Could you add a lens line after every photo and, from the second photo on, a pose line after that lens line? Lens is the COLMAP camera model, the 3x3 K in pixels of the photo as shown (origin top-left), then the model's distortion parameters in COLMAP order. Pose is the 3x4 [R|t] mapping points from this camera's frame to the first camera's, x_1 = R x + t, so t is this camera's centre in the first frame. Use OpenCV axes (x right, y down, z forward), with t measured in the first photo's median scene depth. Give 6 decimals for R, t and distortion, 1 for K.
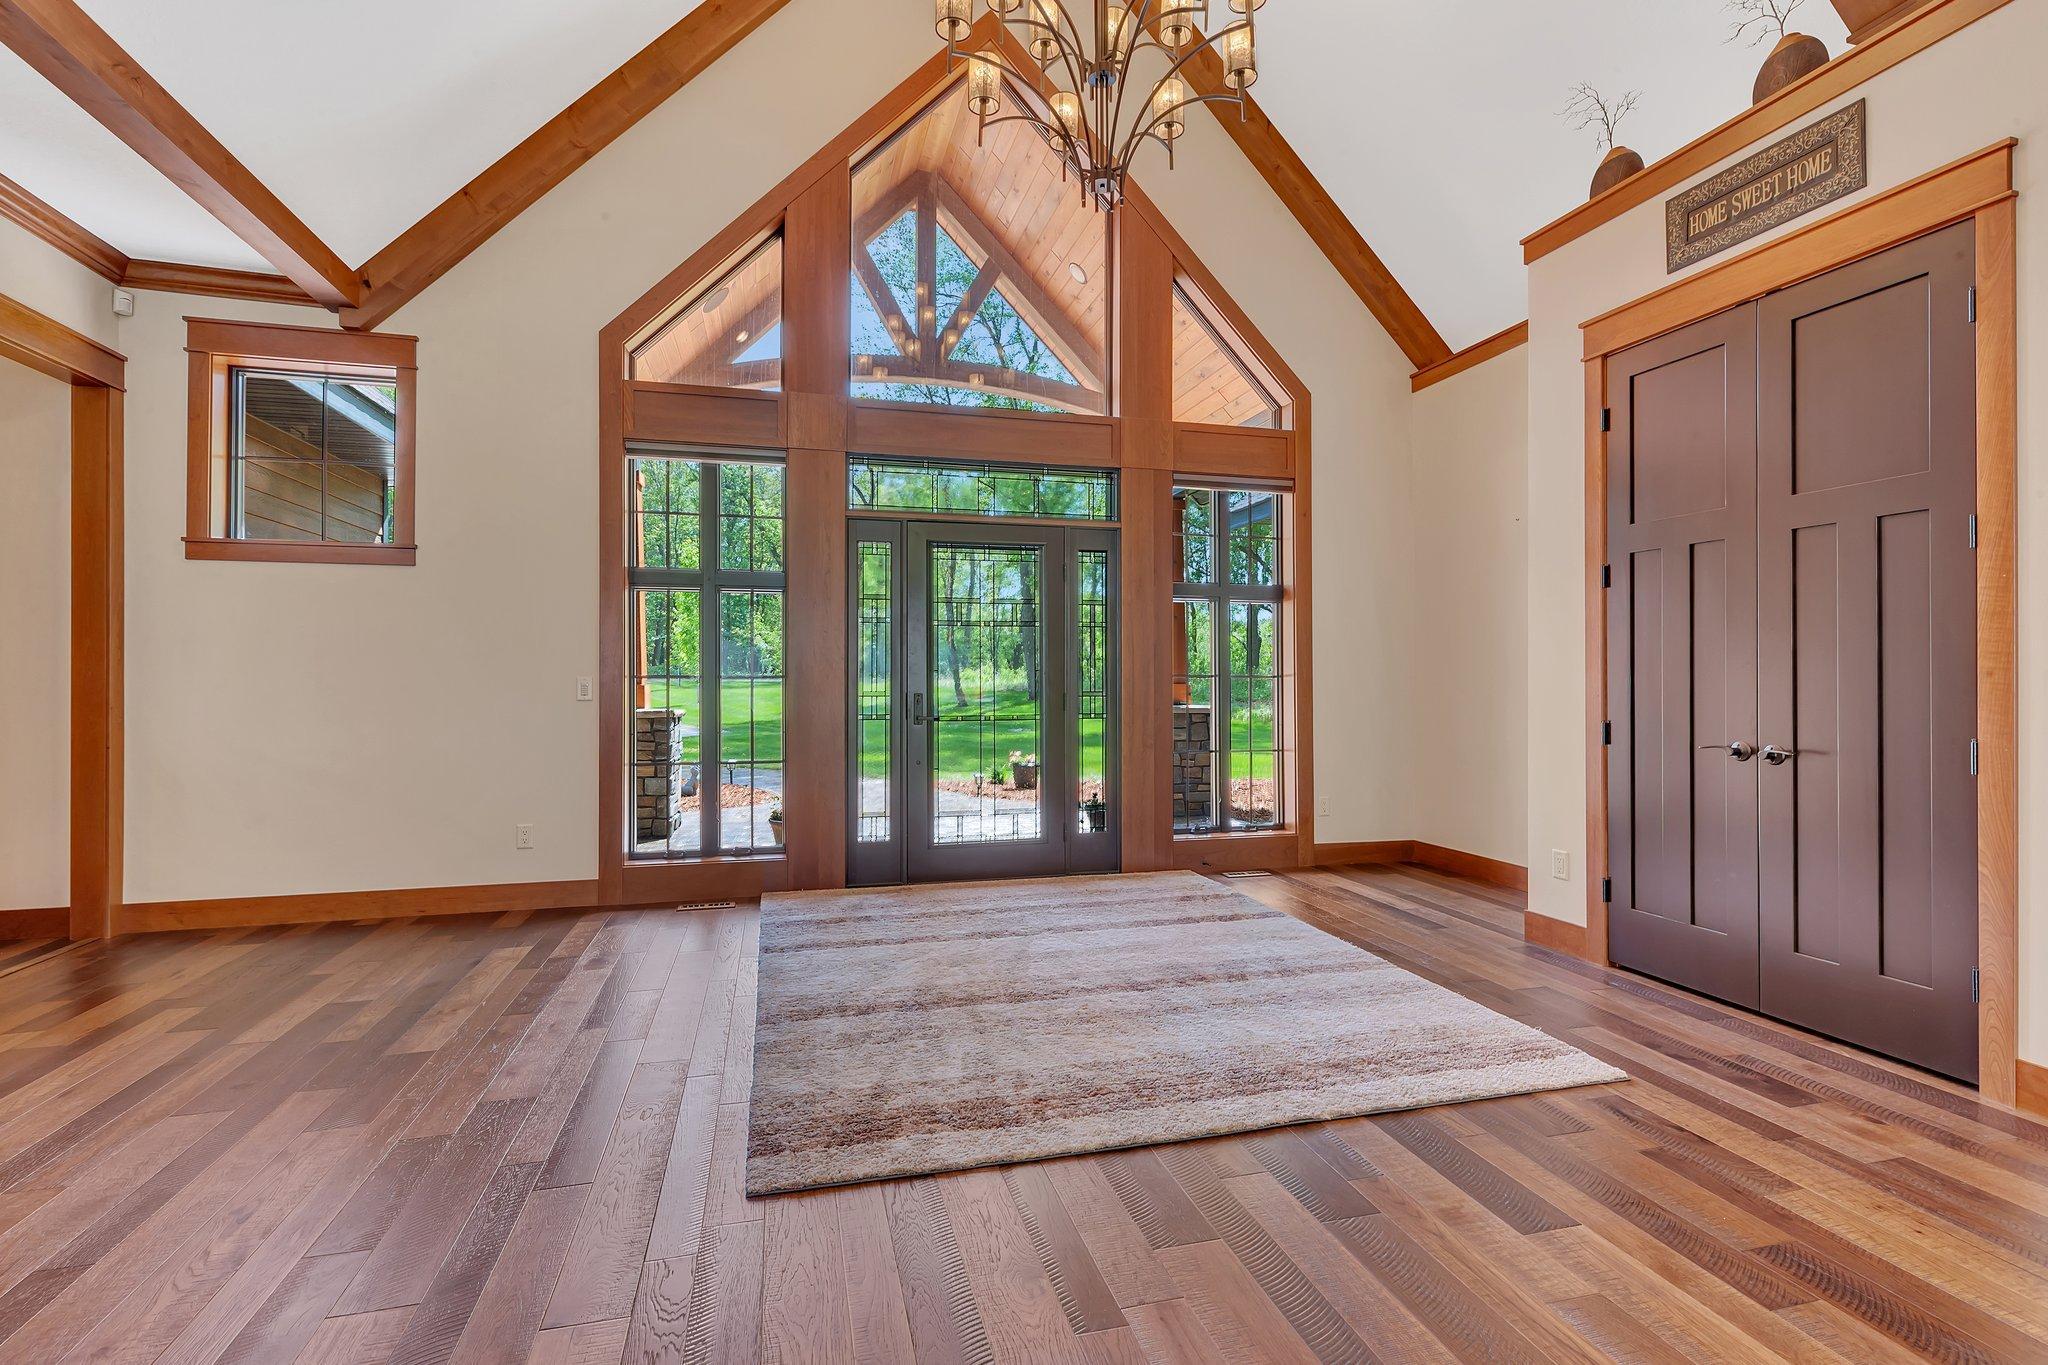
lens RADIAL K [[925.5, 0, 1029.5], [0, 925.5, 670.5], [0, 0, 1]] dist [-0.000358, -0.000331]
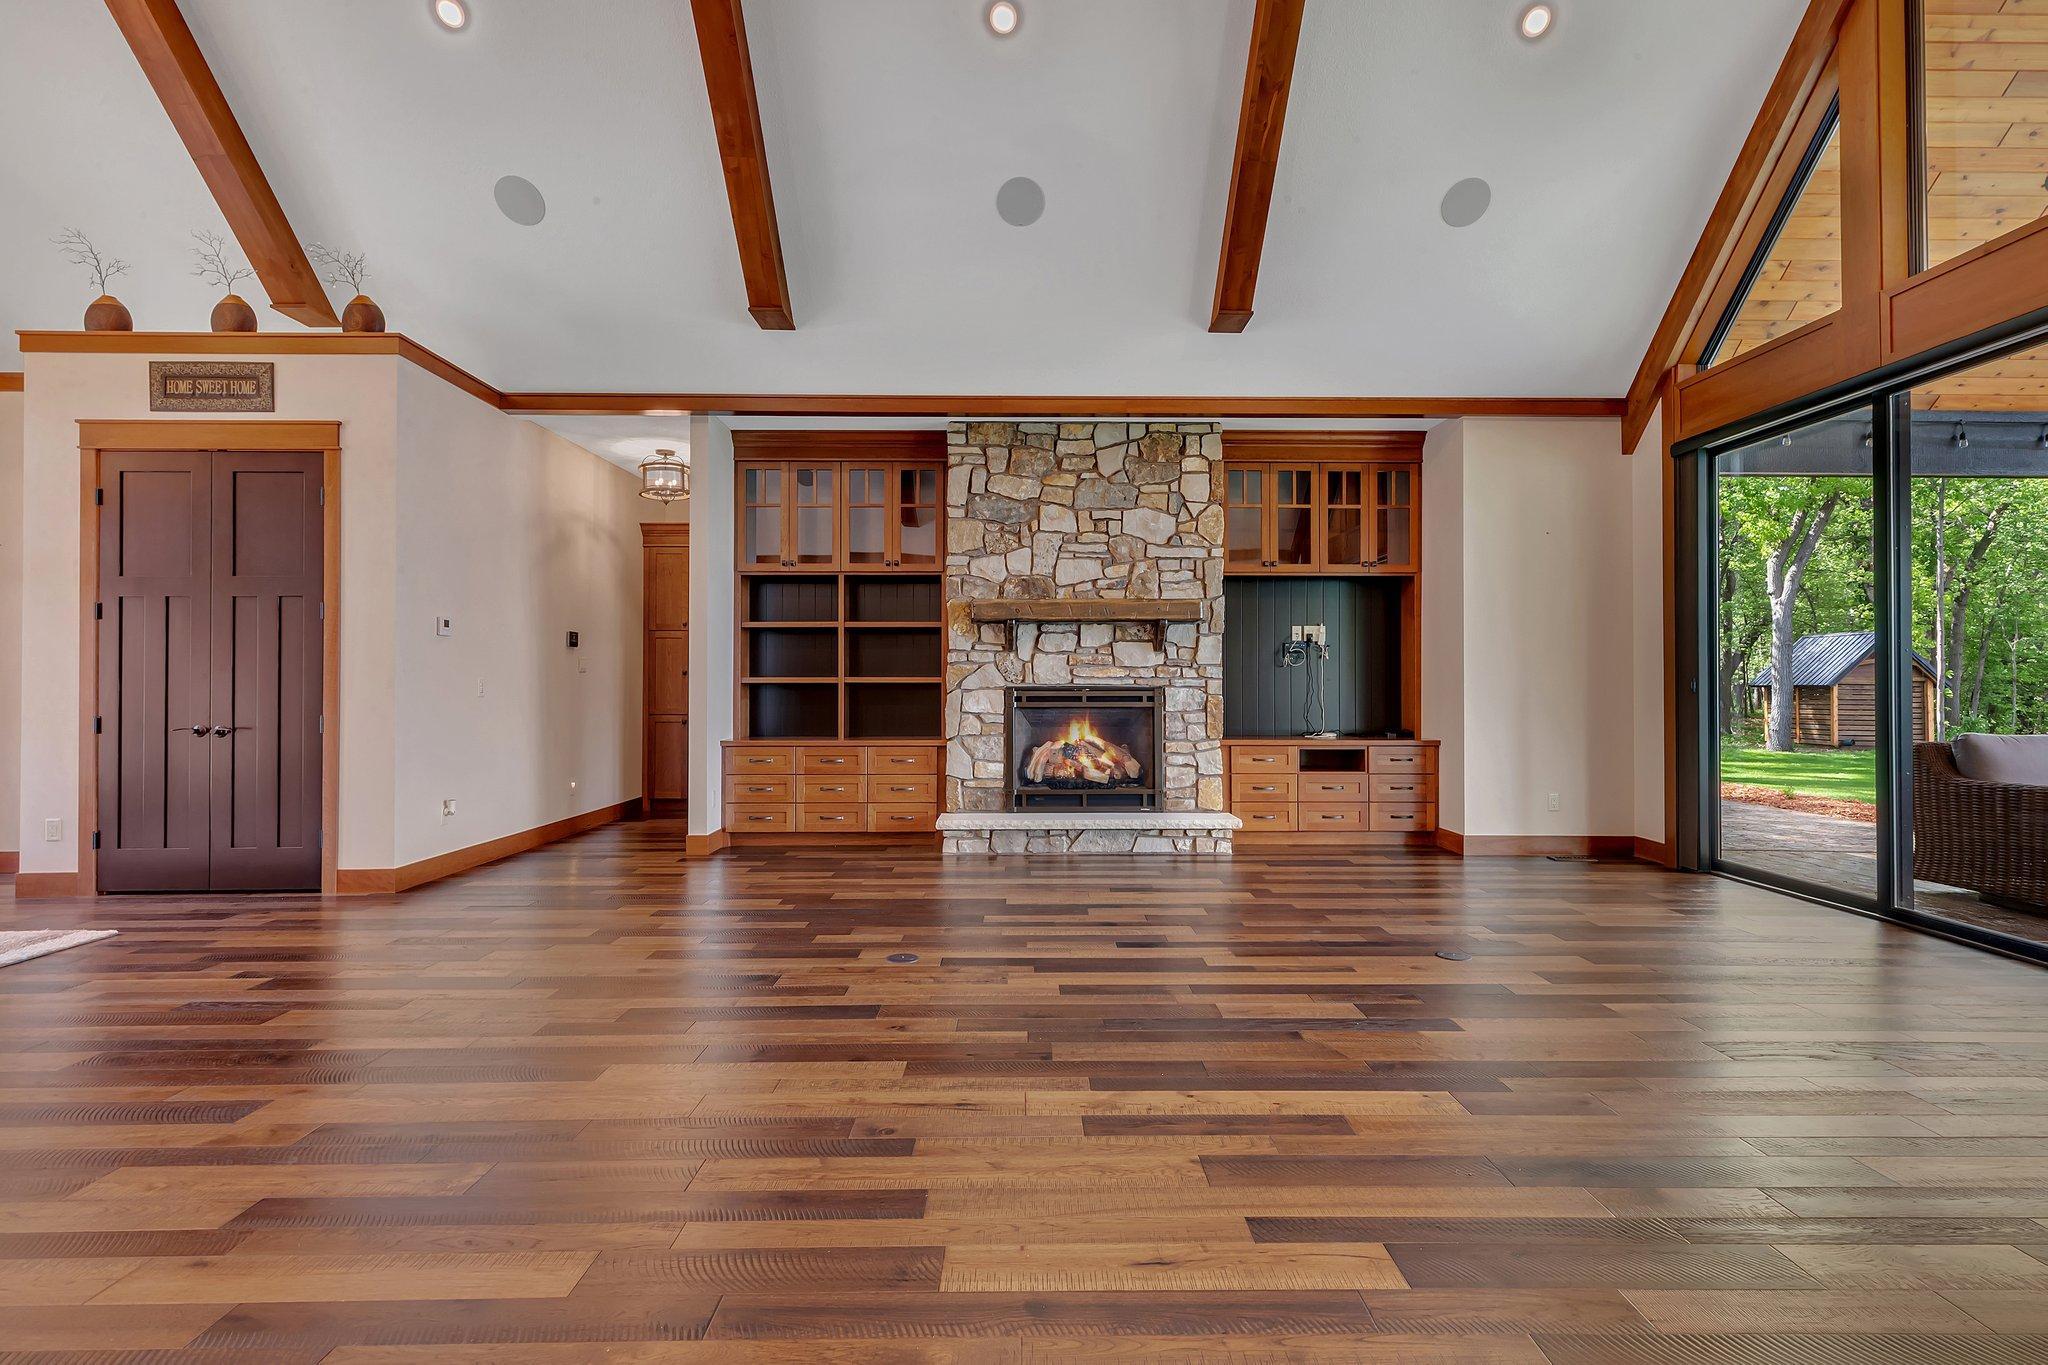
lens RADIAL K [[967.7, 0, 1024.0], [0, 967.7, 682.5], [0, 0, 1]] dist [0.009852, -0.000336]
pose [[0.232802, 0.005735, 0.972507, -0.523523], [-0.004509, 0.999978, -0.004817, 0.005357], [-0.972514, -0.003264, 0.232823, -0.757437]]
